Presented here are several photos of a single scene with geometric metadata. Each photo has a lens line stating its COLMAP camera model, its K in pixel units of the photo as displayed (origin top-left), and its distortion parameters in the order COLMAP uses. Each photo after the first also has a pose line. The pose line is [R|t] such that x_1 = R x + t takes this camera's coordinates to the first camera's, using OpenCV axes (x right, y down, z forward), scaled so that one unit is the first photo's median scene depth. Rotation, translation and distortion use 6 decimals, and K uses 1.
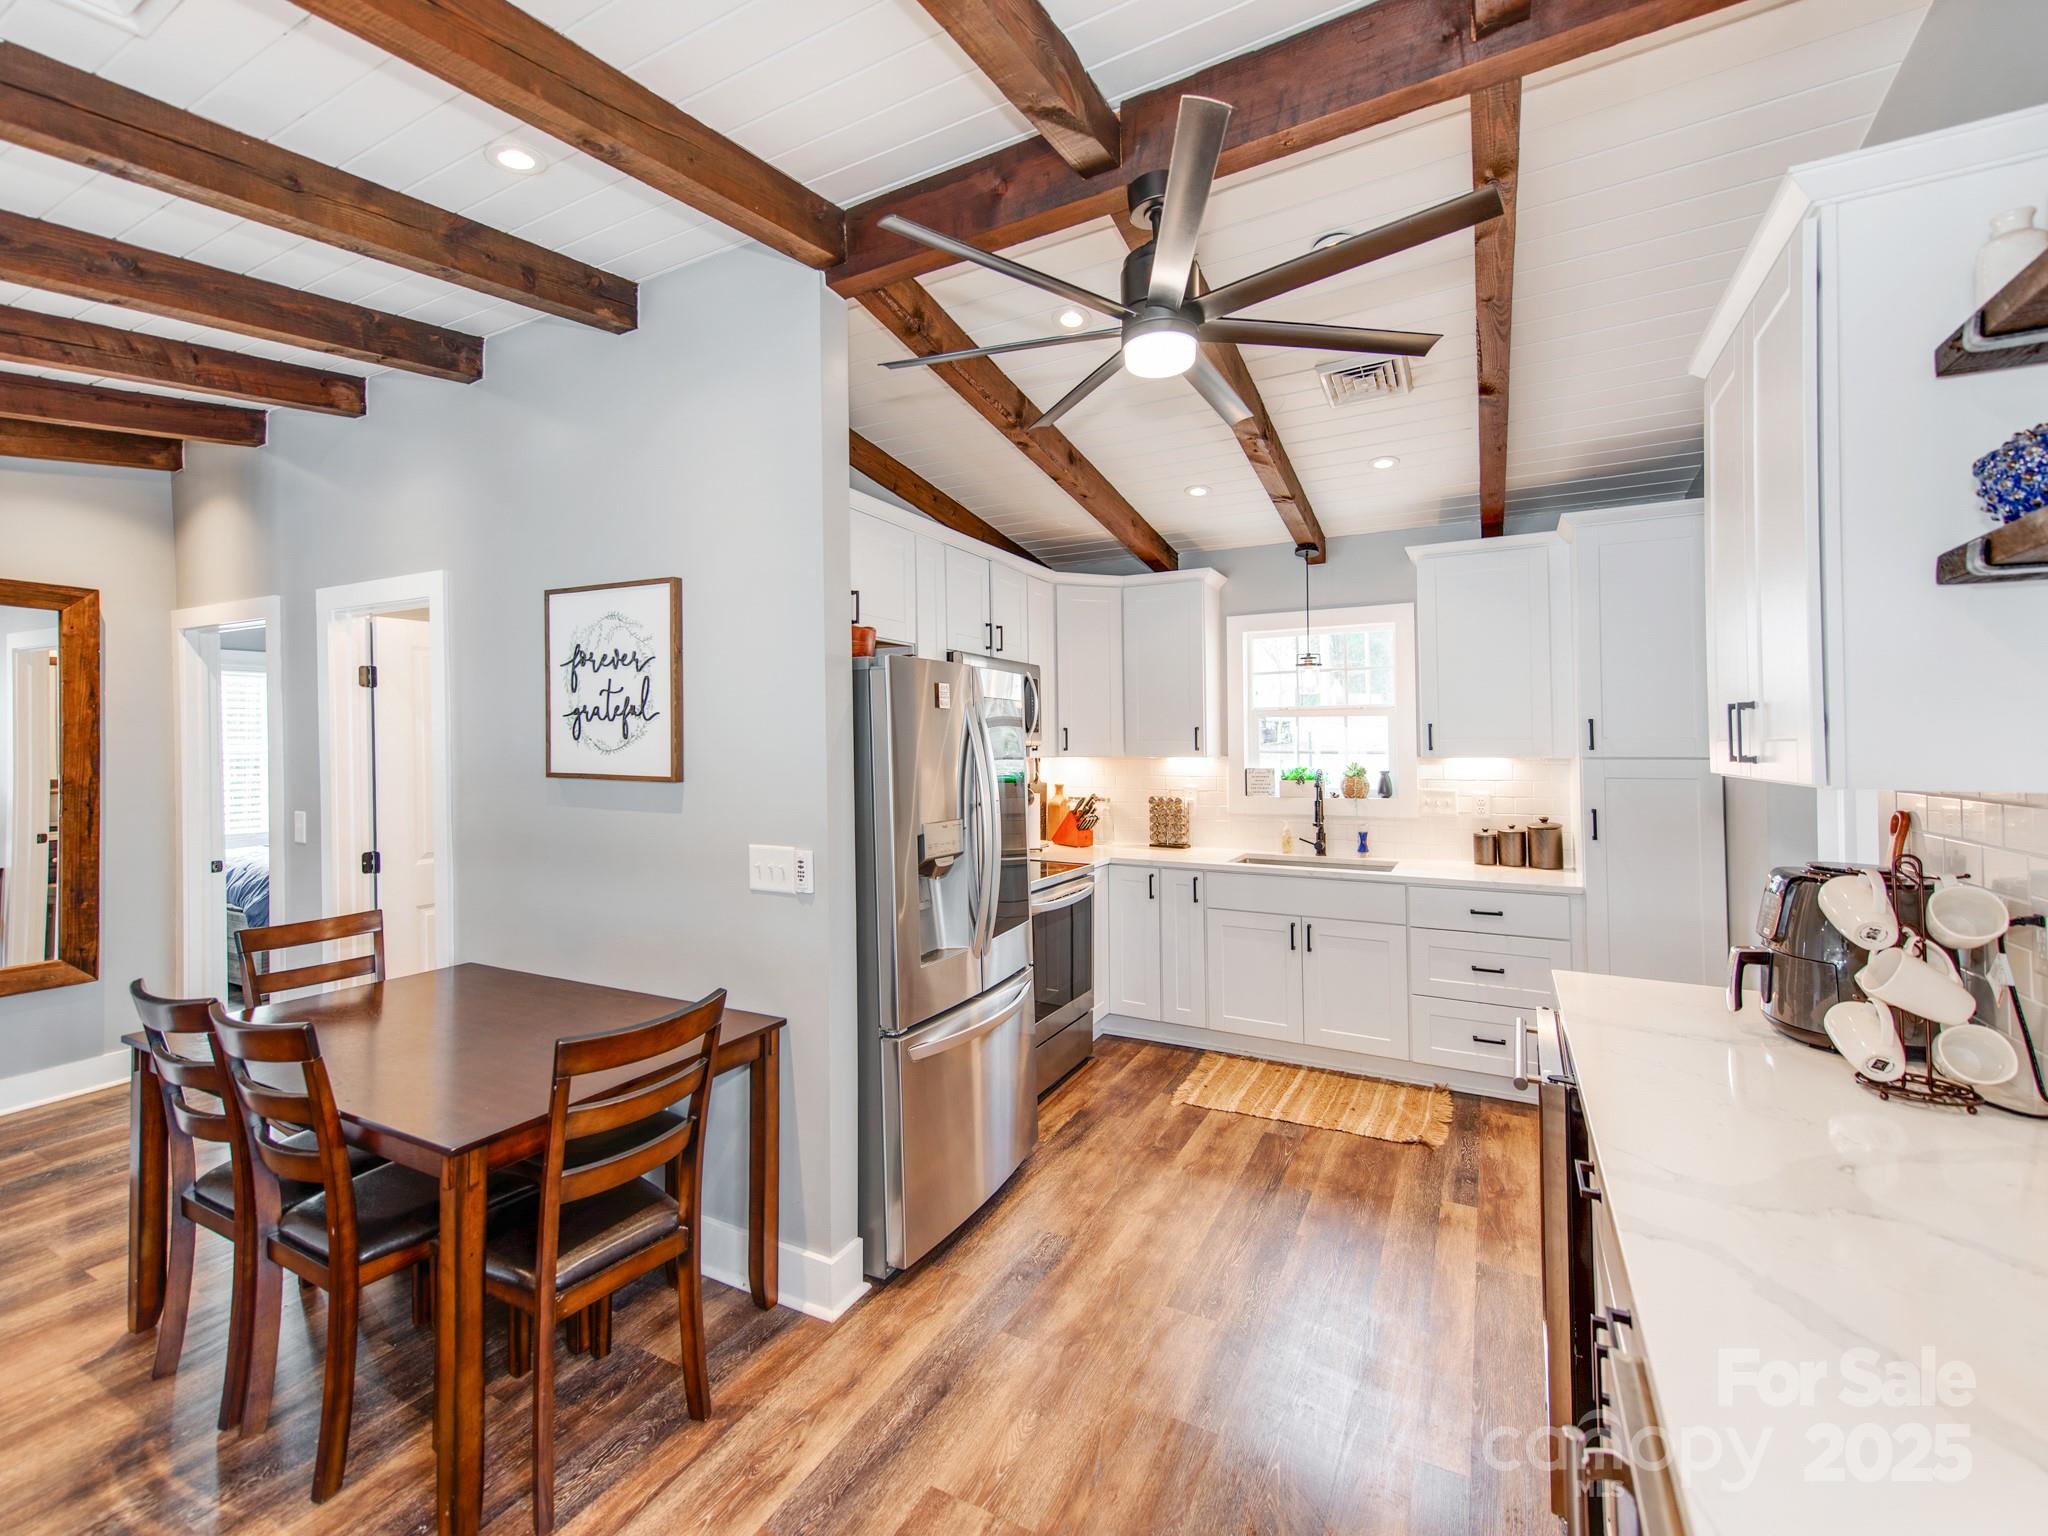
lens RADIAL K [[852.1, 0, 958.4], [0, 852.1, 723.0], [0, 0, 1]] dist [0.012059, -0.000741]
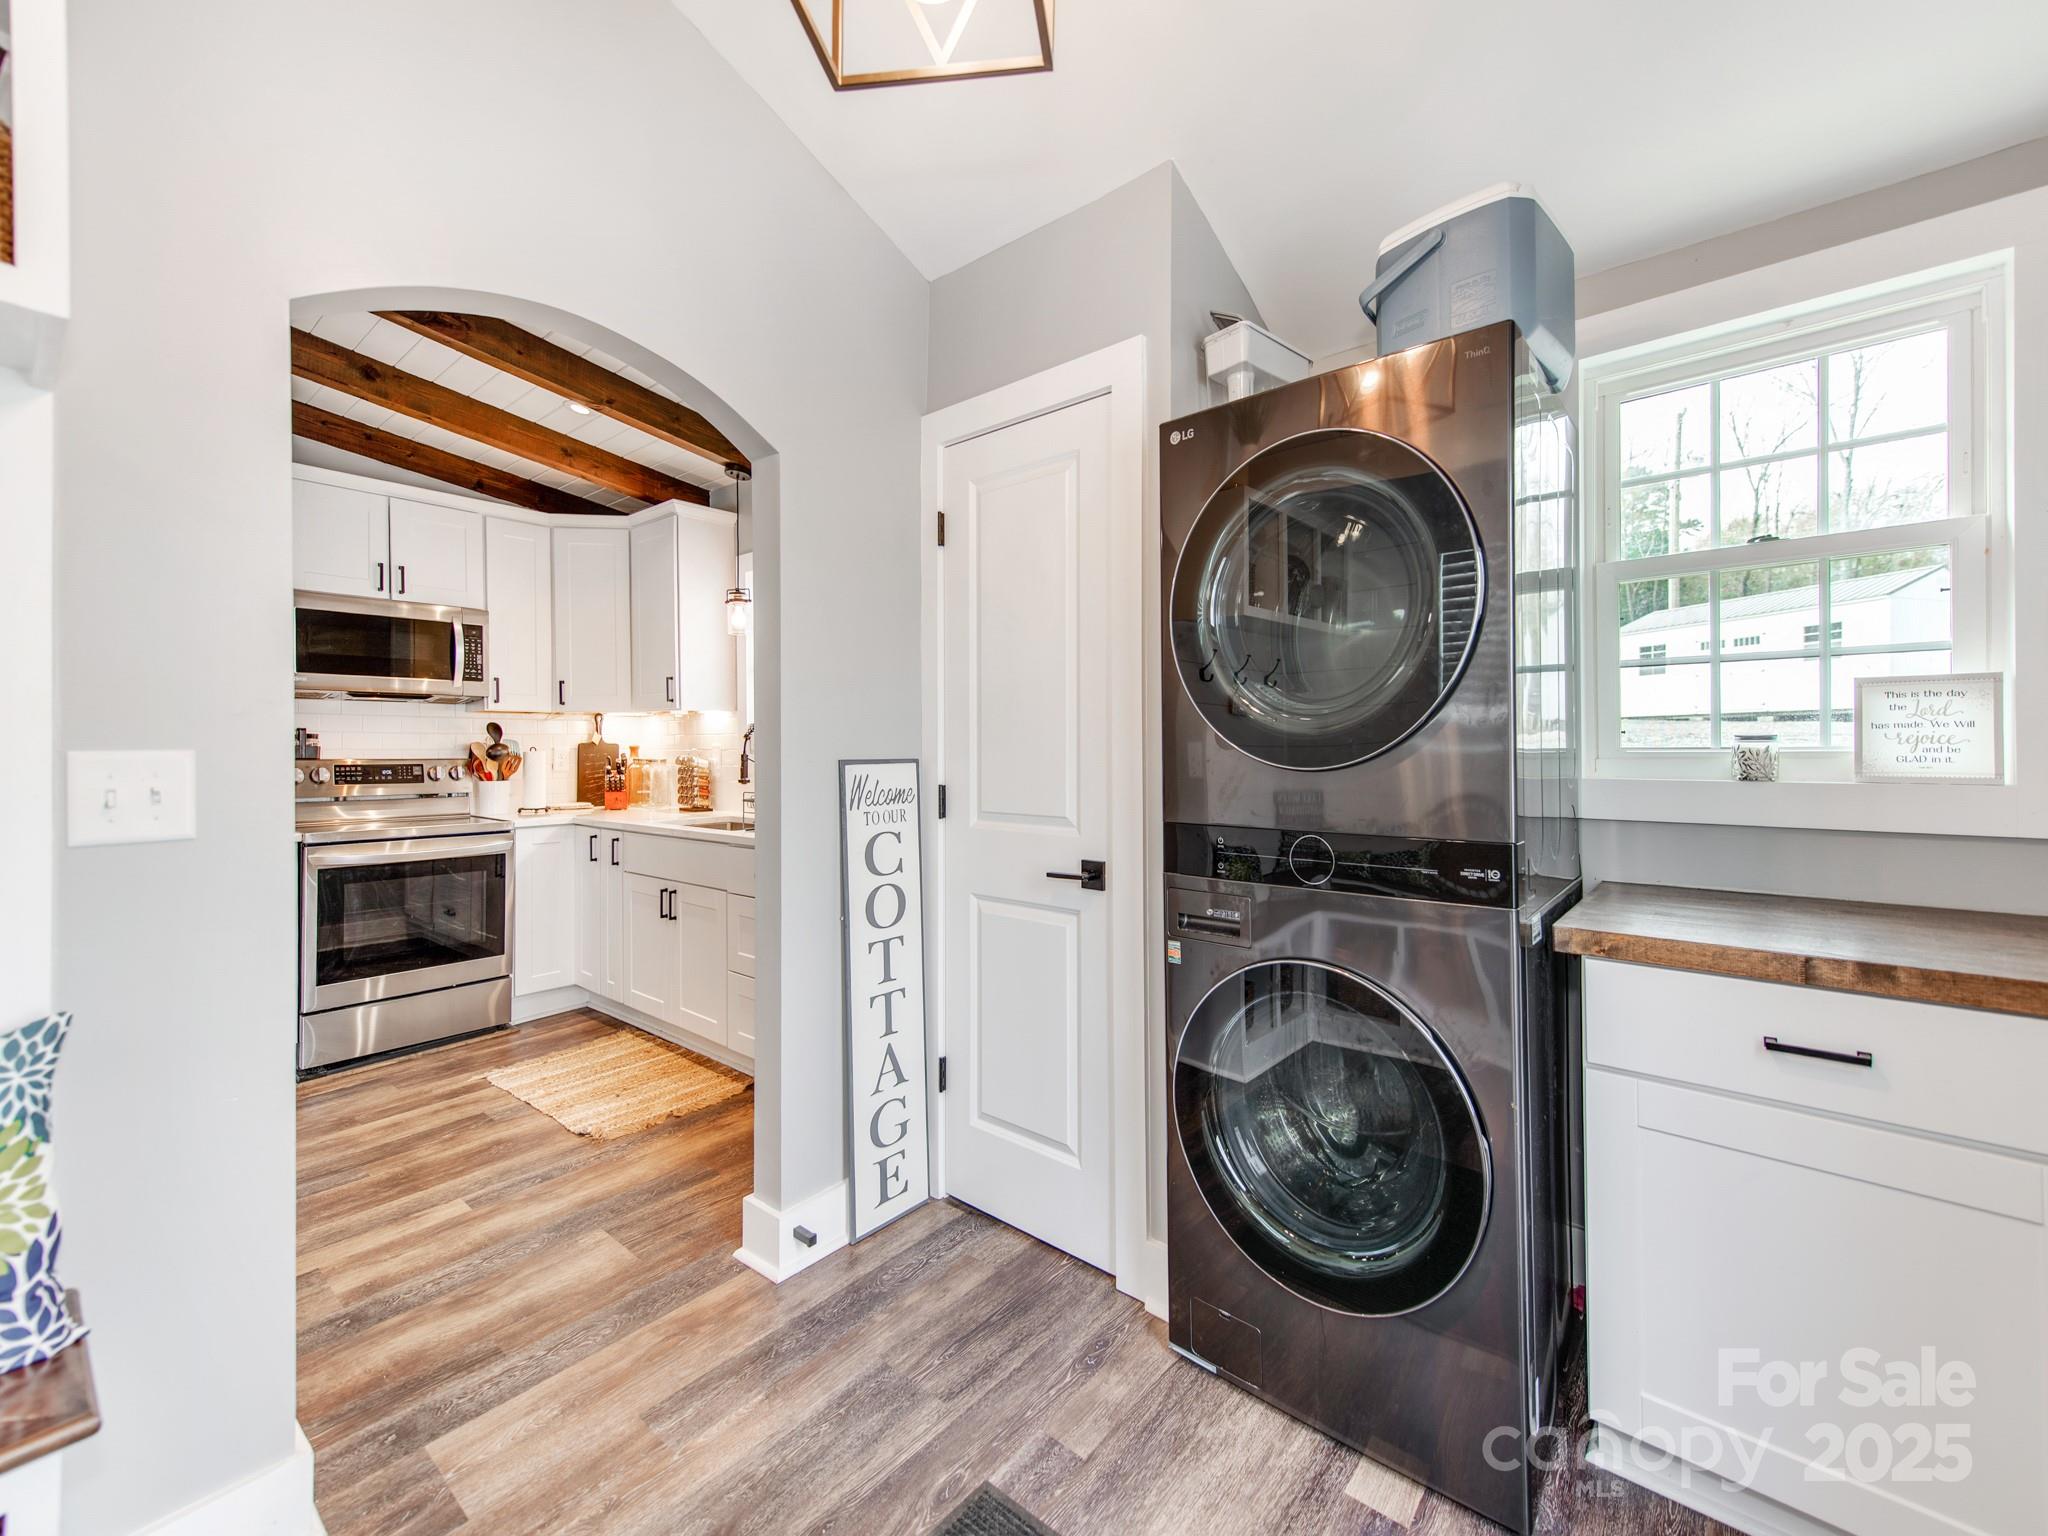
lens RADIAL K [[846.7, 0, 926.2], [0, 846.7, 722.0], [0, 0, 1]] dist [0.002948, -0.000246]
pose [[0.984722, -0.001948, -0.174123, 0.808956], [0.002388, 0.999994, 0.002316, 0.059420], [0.174118, -0.002696, 0.984721, 0.178754]]
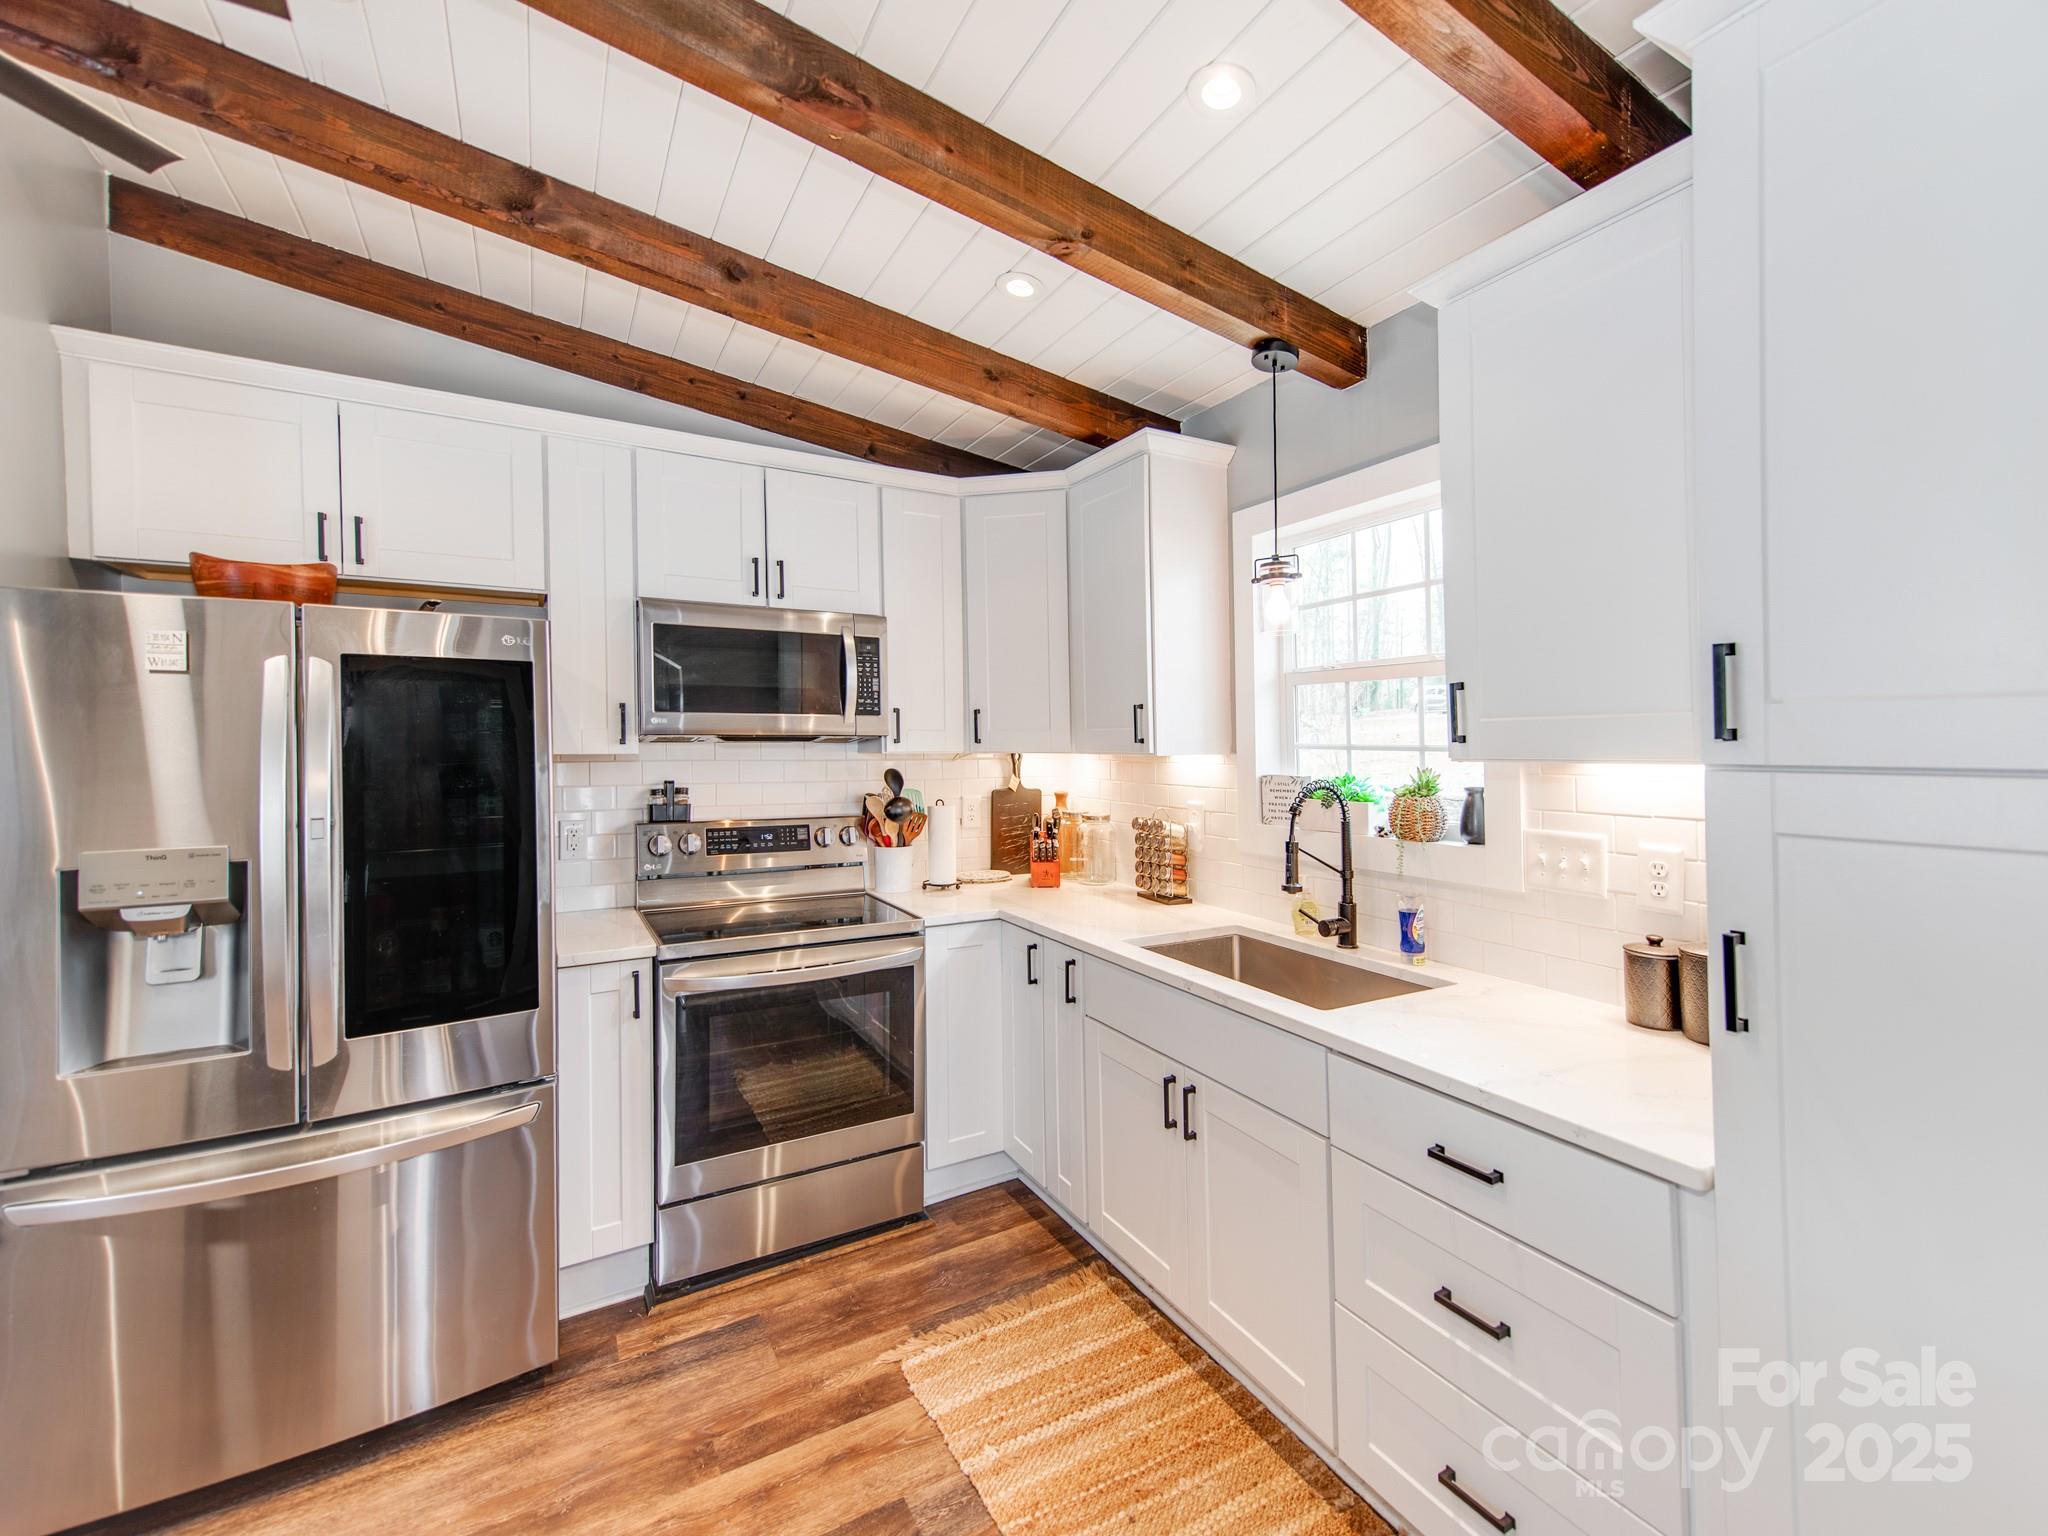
lens RADIAL K [[852.1, 0, 980.1], [0, 852.1, 729.2], [0, 0, 1]] dist [0.012059, -0.000741]
pose [[0.869325, -0.003998, -0.494225, 0.544522], [0.010450, 0.999892, 0.010292, 0.017115], [0.494130, -0.014112, 0.869273, 0.492550]]
